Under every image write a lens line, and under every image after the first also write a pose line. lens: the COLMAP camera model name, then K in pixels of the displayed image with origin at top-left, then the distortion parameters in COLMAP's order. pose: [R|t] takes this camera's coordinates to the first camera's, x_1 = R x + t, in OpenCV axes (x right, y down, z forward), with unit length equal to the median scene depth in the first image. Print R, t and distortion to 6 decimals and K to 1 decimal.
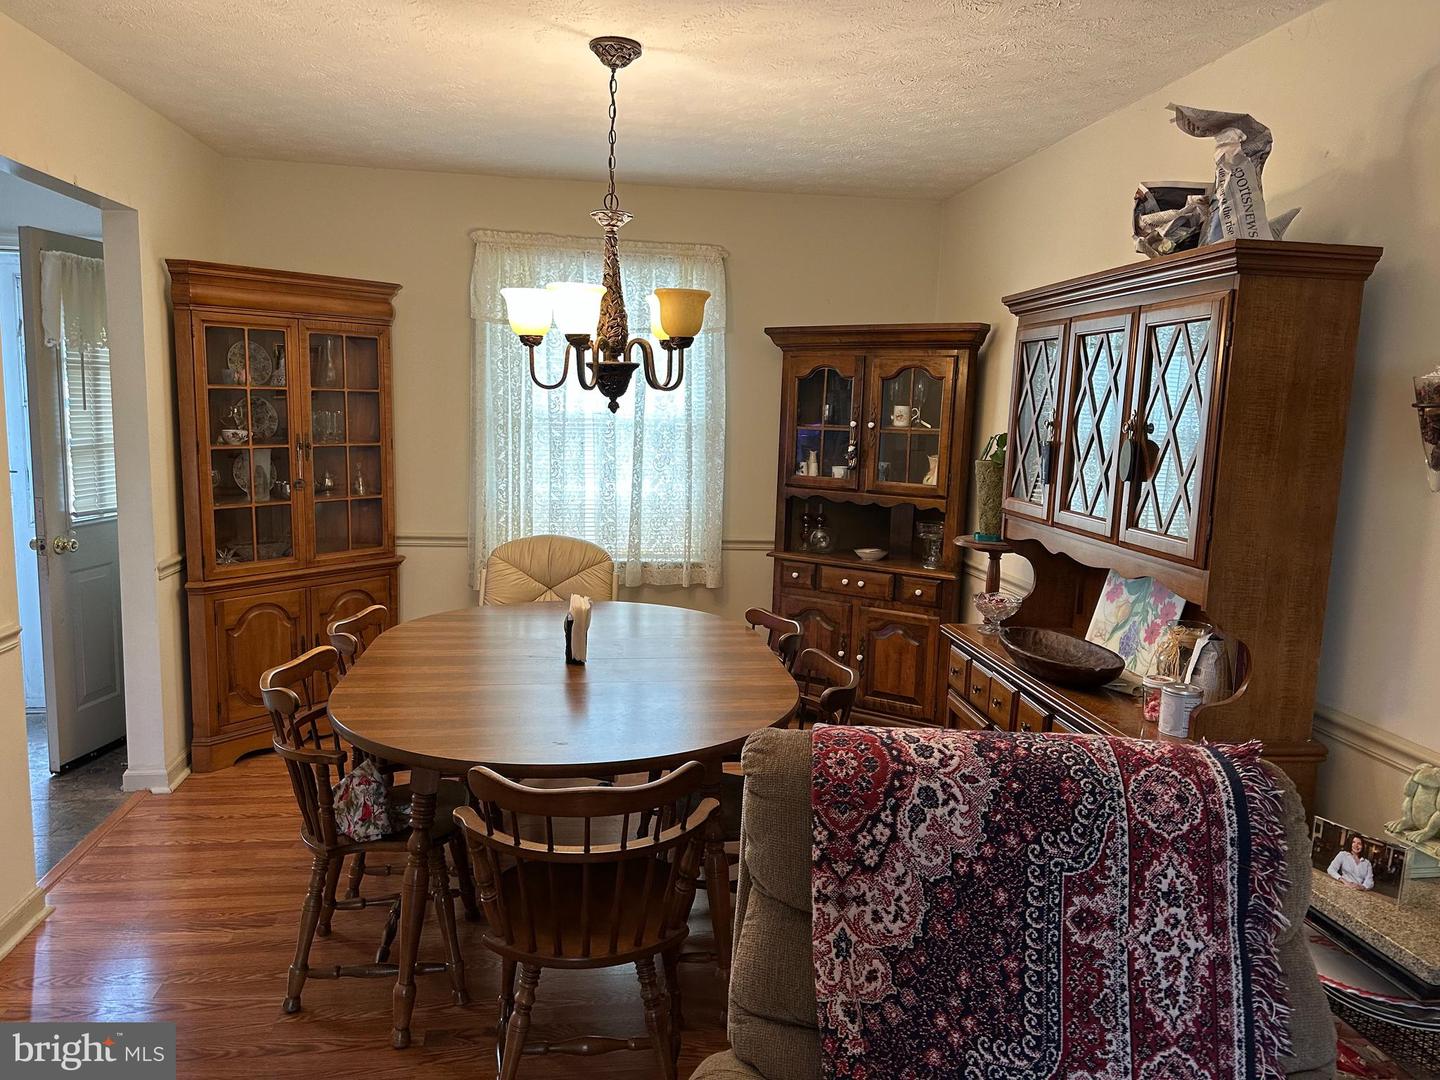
lens RADIAL K [[1010.4, 0, 717.3], [0, 1010.4, 540.8], [0, 0, 1]] dist [0.028690, -0.030276]
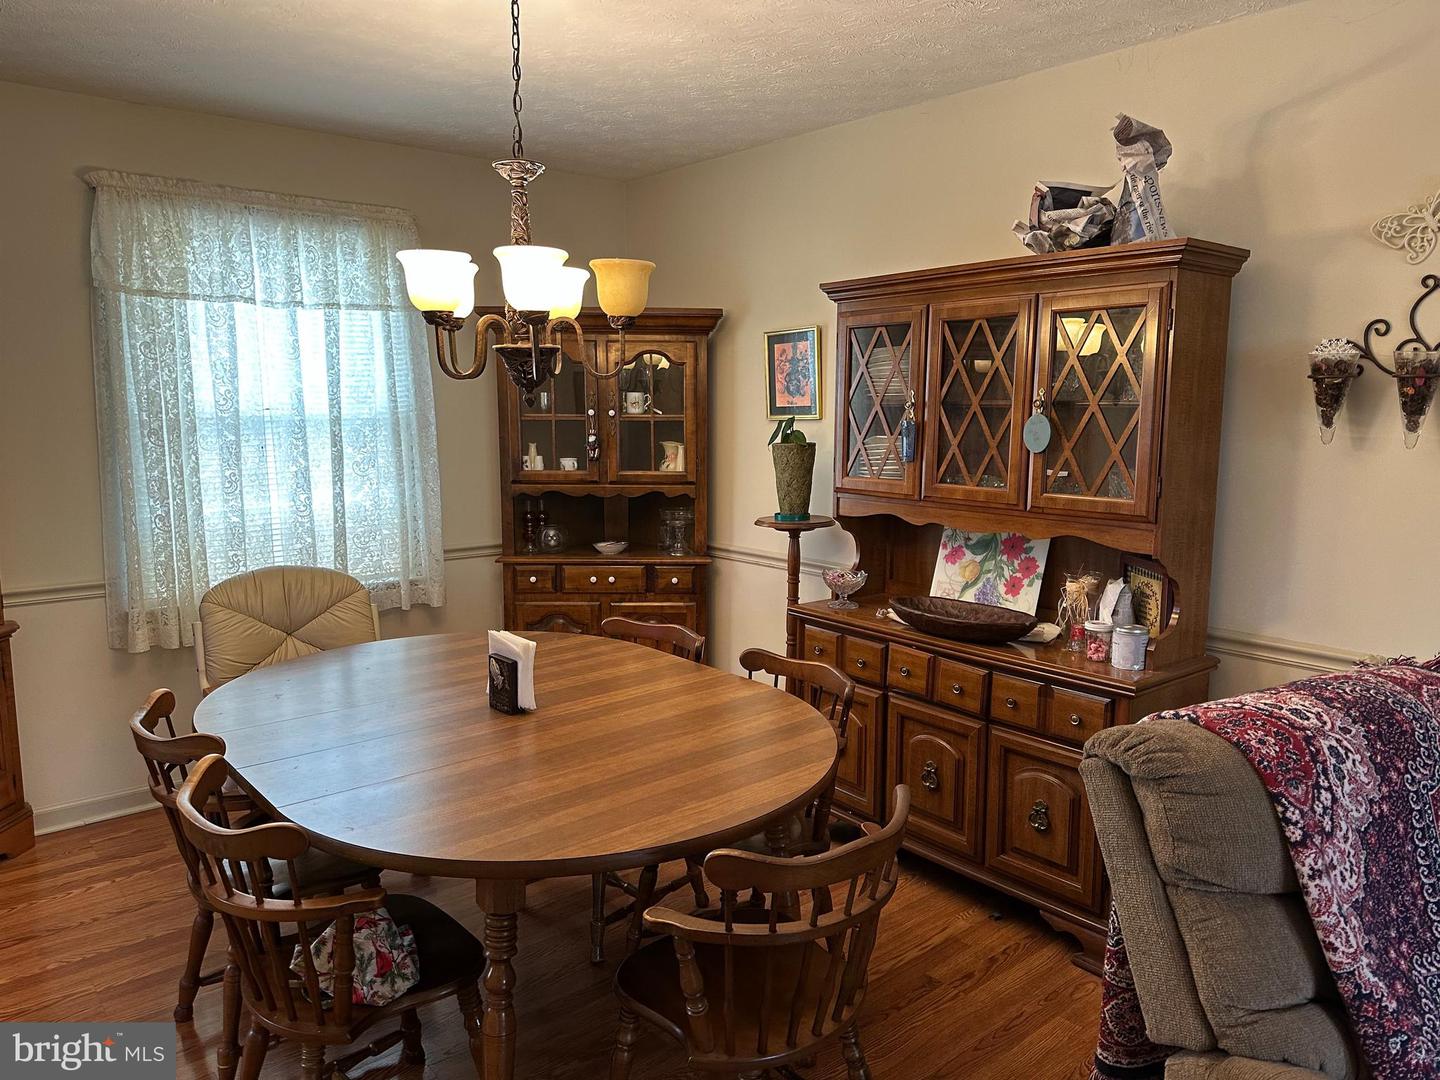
lens RADIAL K [[1010.4, 0, 721.6], [0, 1010.4, 545.6], [0, 0, 1]] dist [0.028690, -0.030276]
pose [[0.844553, -0.106405, 0.524793, -0.431985], [0.096583, 0.994254, 0.046158, -0.037462], [-0.526689, 0.011703, 0.849977, 0.215027]]
